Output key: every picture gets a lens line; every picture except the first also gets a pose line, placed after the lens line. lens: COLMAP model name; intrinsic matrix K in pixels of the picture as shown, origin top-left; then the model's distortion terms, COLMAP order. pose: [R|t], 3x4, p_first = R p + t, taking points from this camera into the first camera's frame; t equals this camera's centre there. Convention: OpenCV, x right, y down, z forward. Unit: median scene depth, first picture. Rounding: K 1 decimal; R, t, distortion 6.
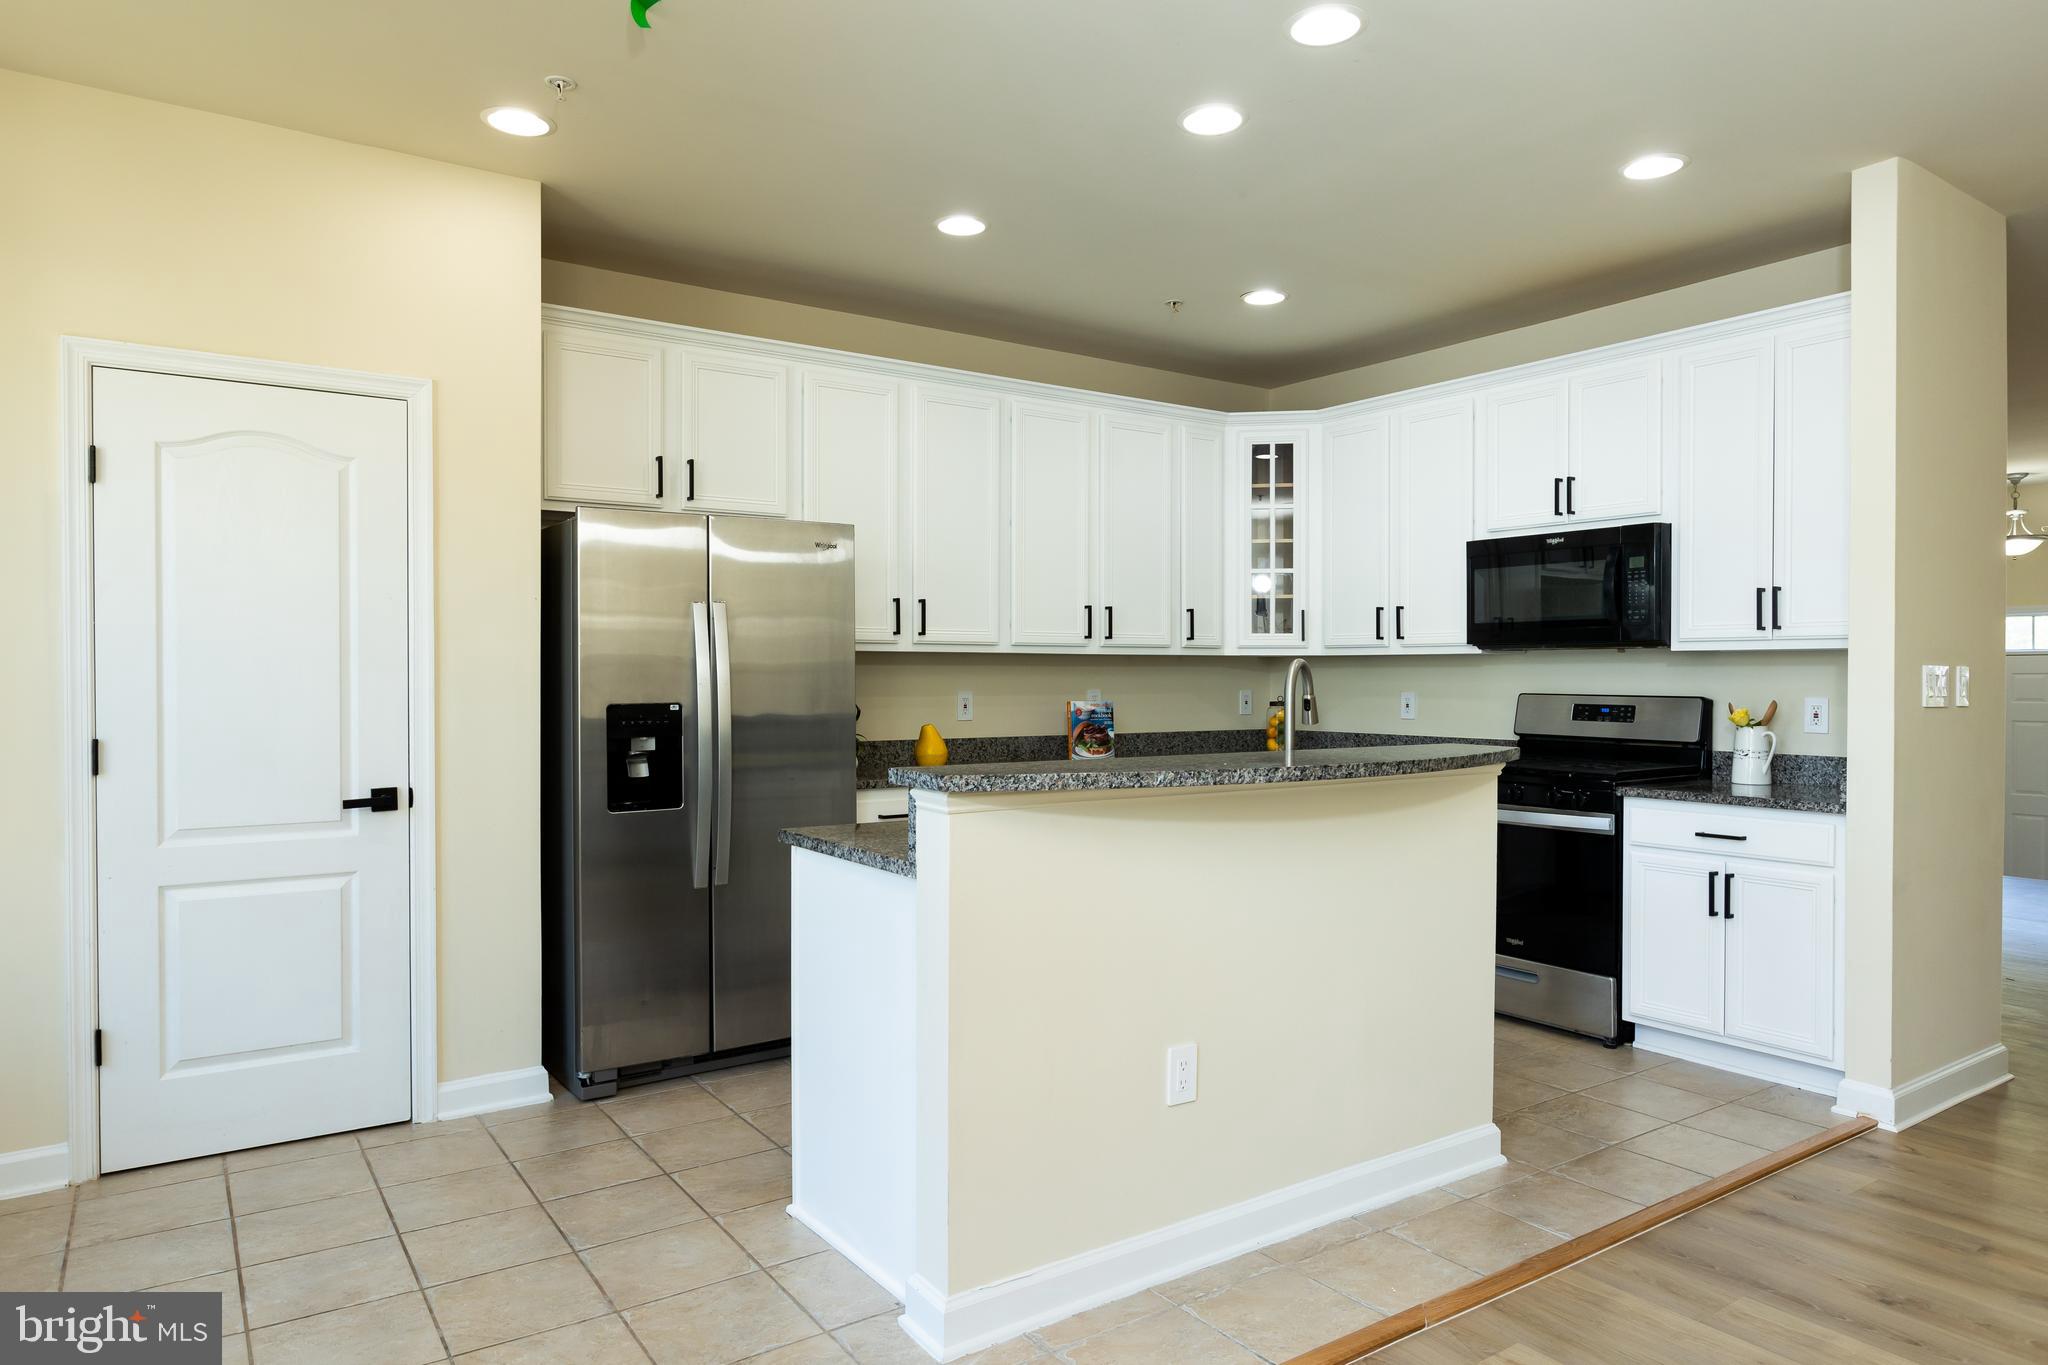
lens RADIAL K [[1251.9, 0, 1011.0], [0, 1251.9, 690.7], [0, 0, 1]] dist [-0.007227, -0.003656]
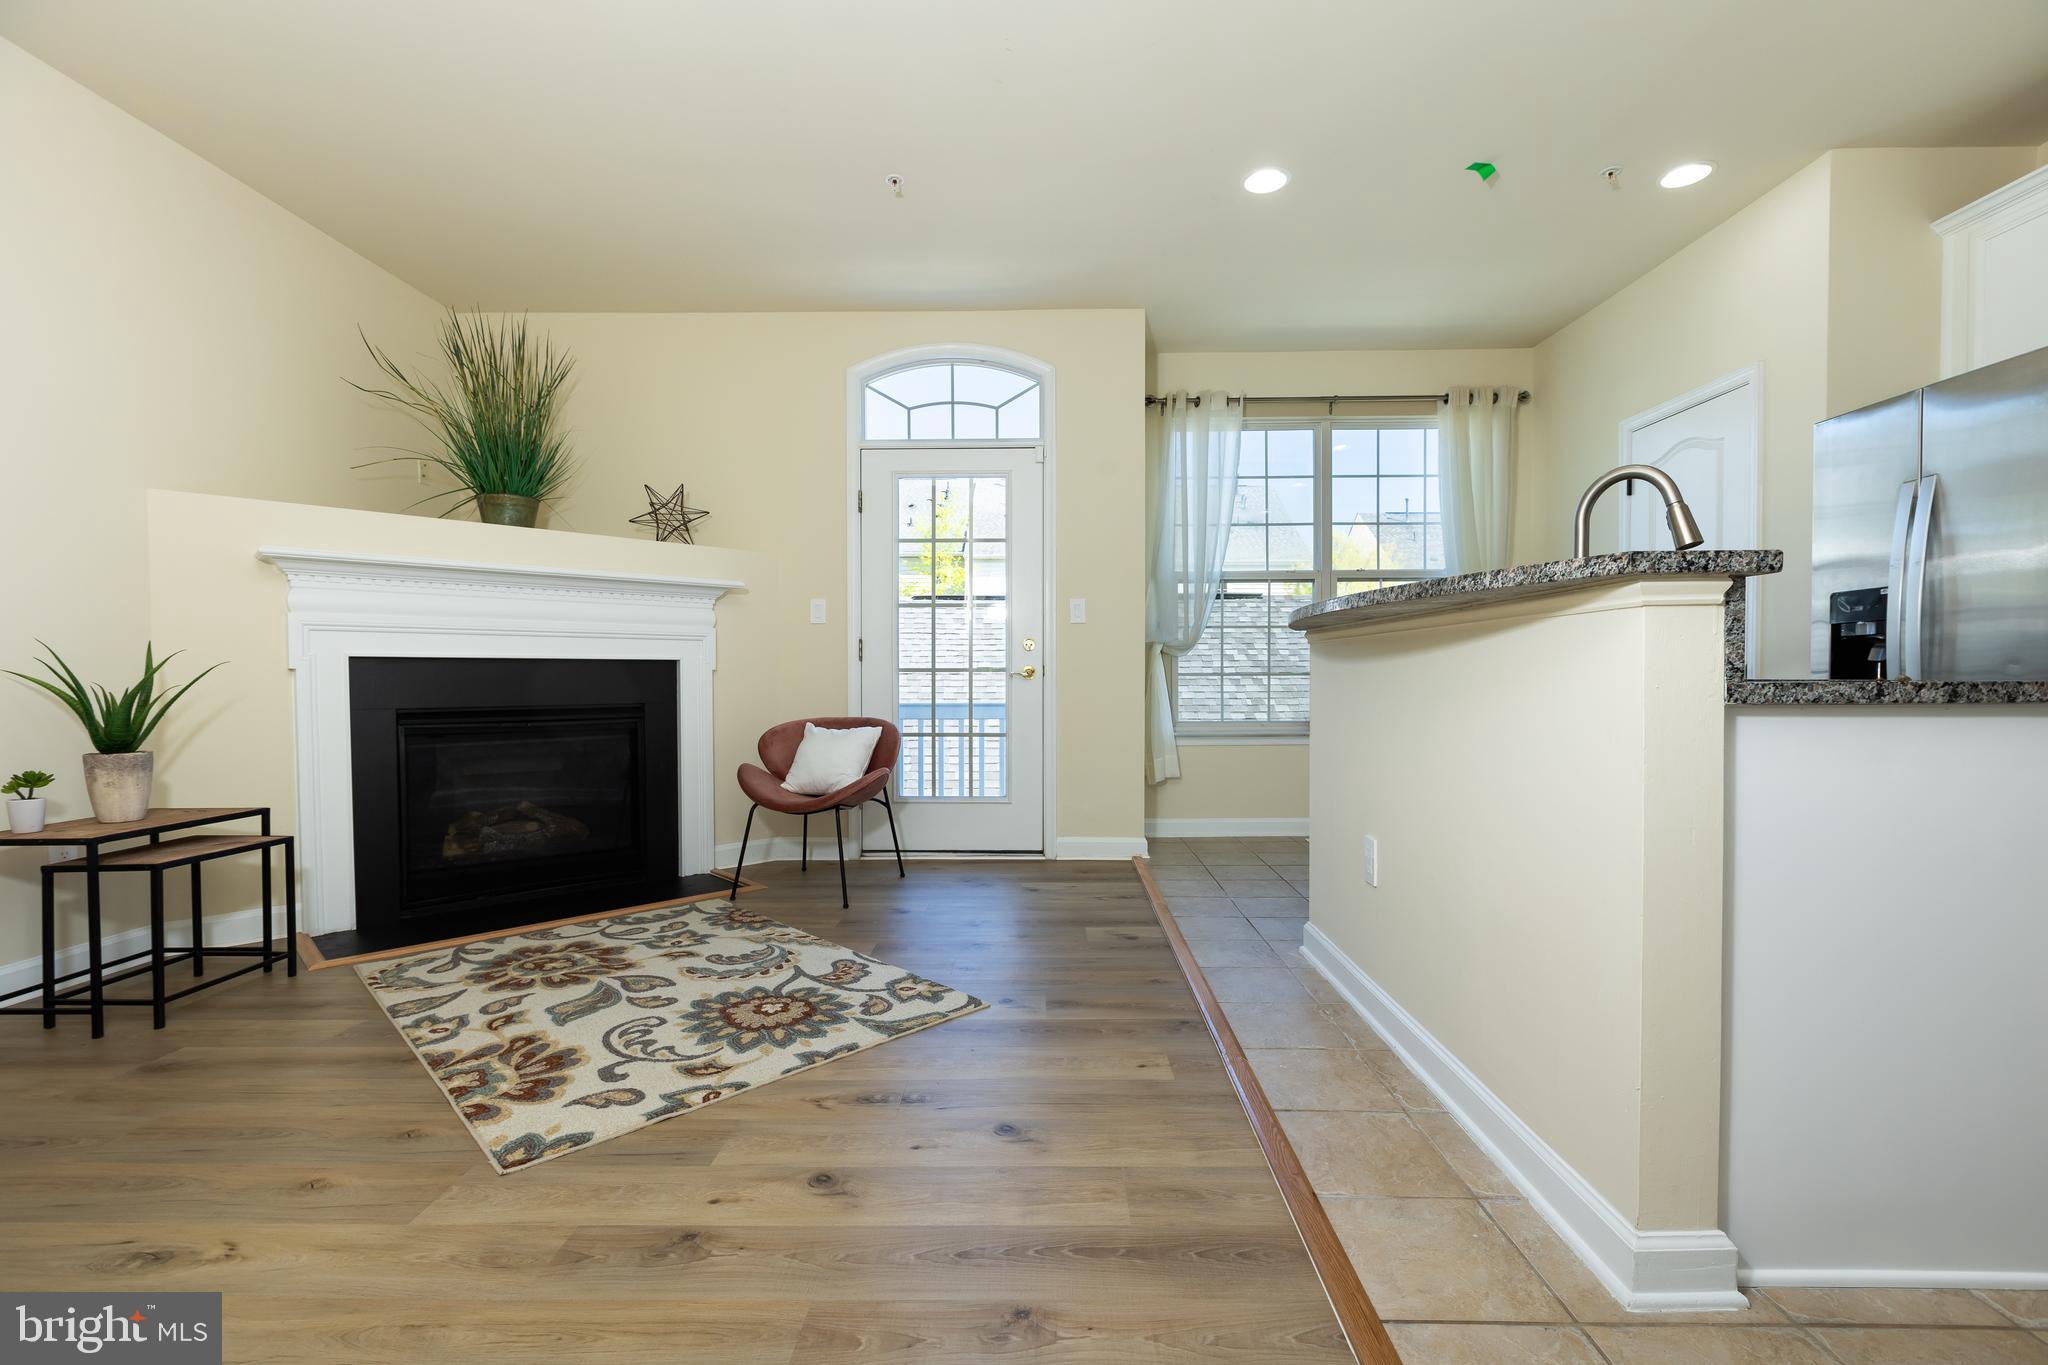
lens RADIAL K [[917.1, 0, 1020.1], [0, 917.1, 680.9], [0, 0, 1]] dist [0.024336, 0.000112]
pose [[-0.579907, 0.003201, -0.814677, 0.722943], [-0.008321, 0.999917, 0.009852, 0.082397], [0.814640, 0.012492, -0.579832, 0.830409]]
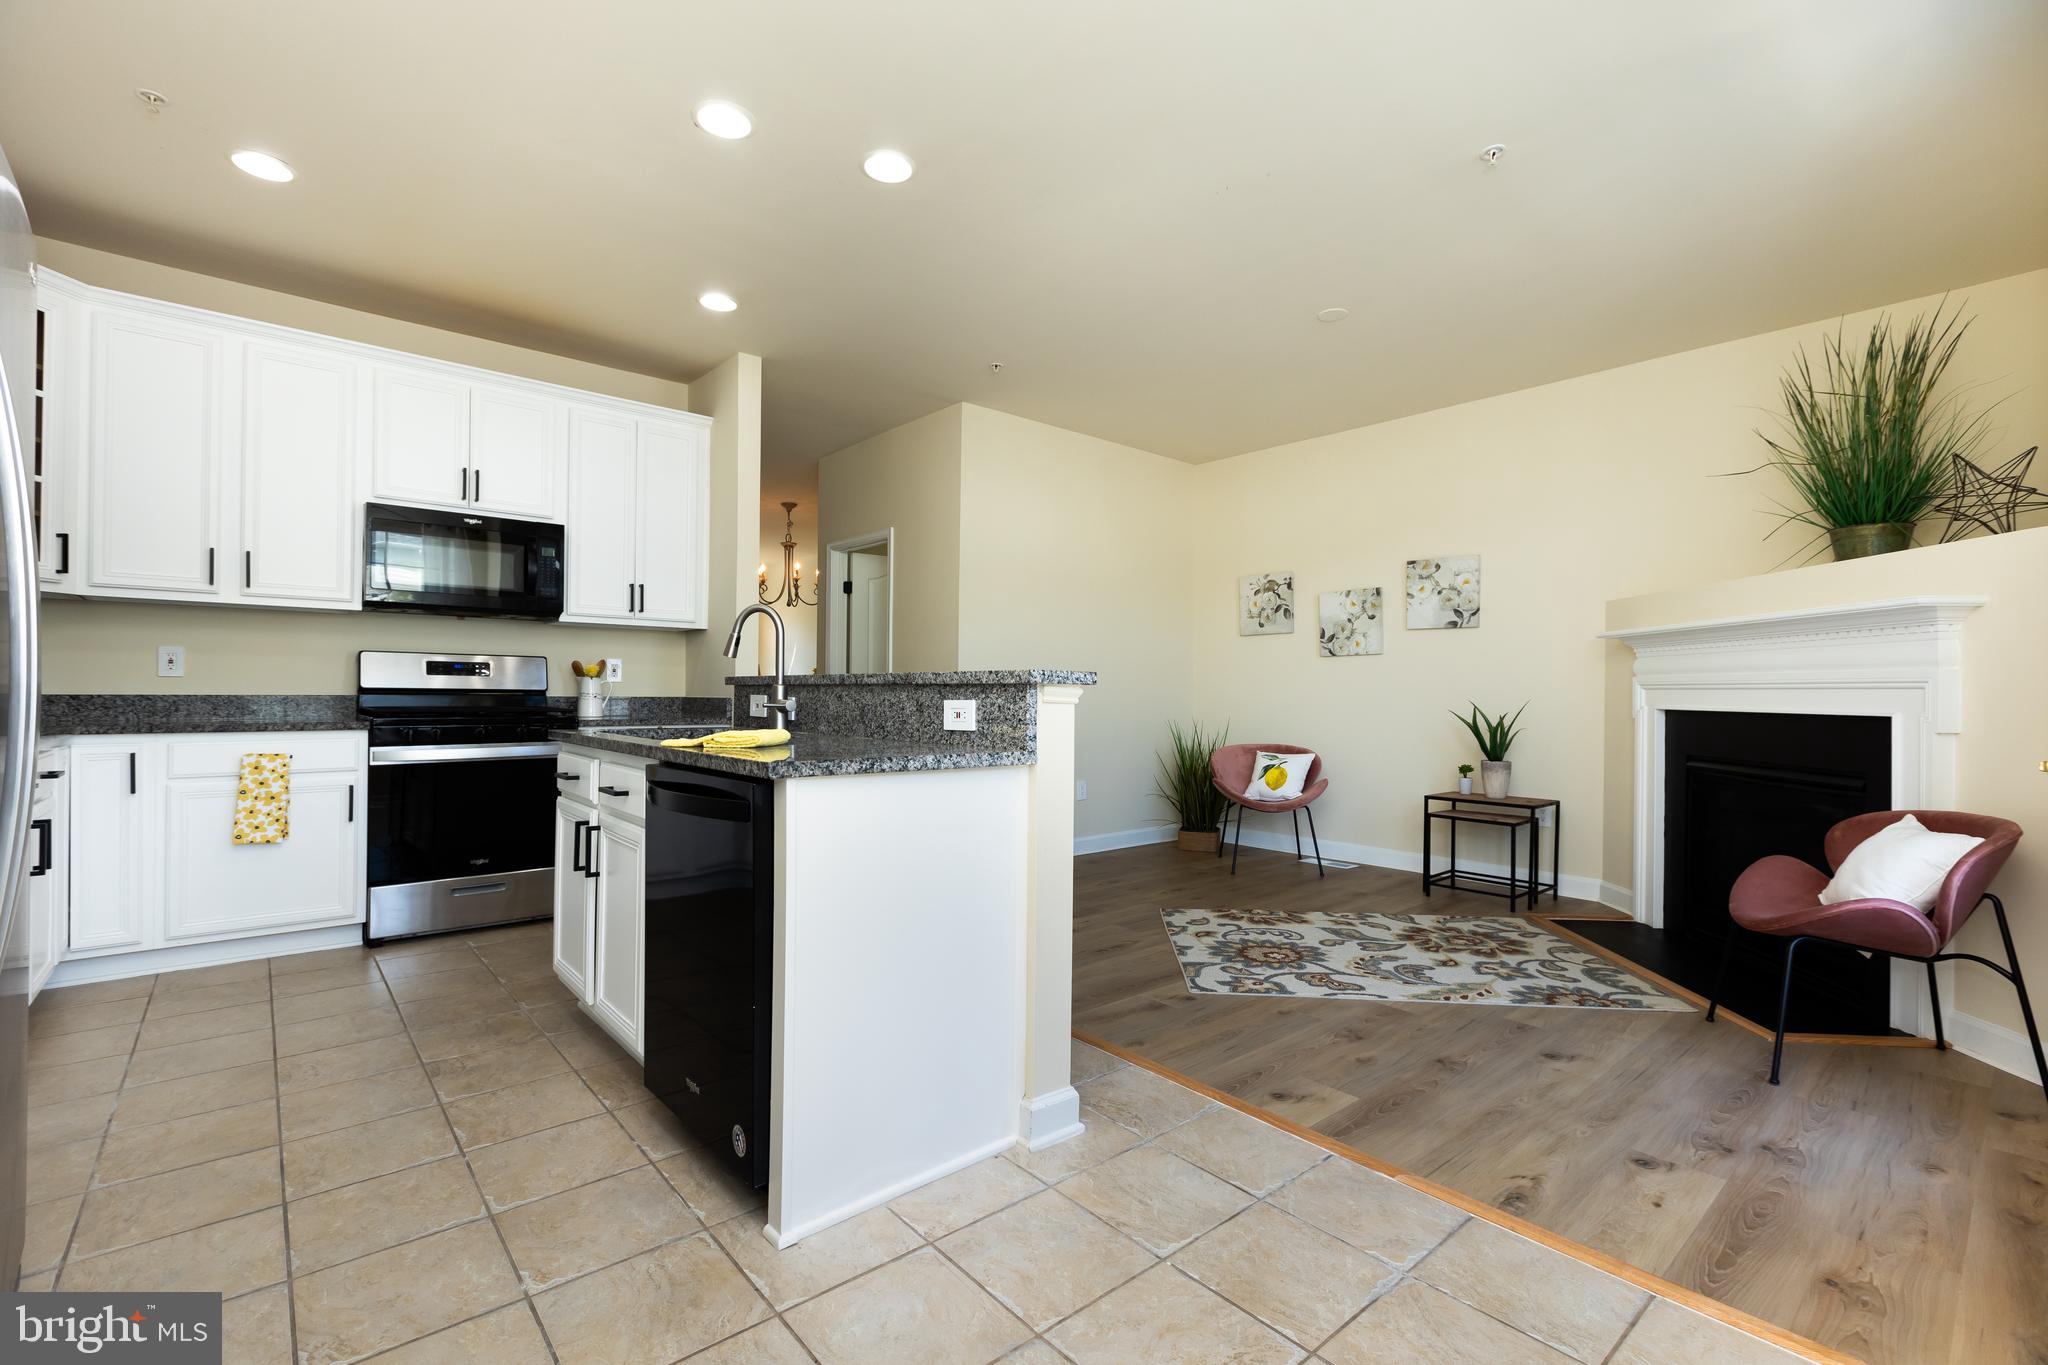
lens RADIAL K [[908.8, 0, 1025.5], [0, 908.8, 684.5], [0, 0, 1]] dist [0.000788, -0.000127]
pose [[-0.113063, 0.004525, 0.993578, -0.570878], [0.002451, 0.999988, -0.004275, 0.047186], [-0.993585, 0.001952, -0.113072, 0.677232]]
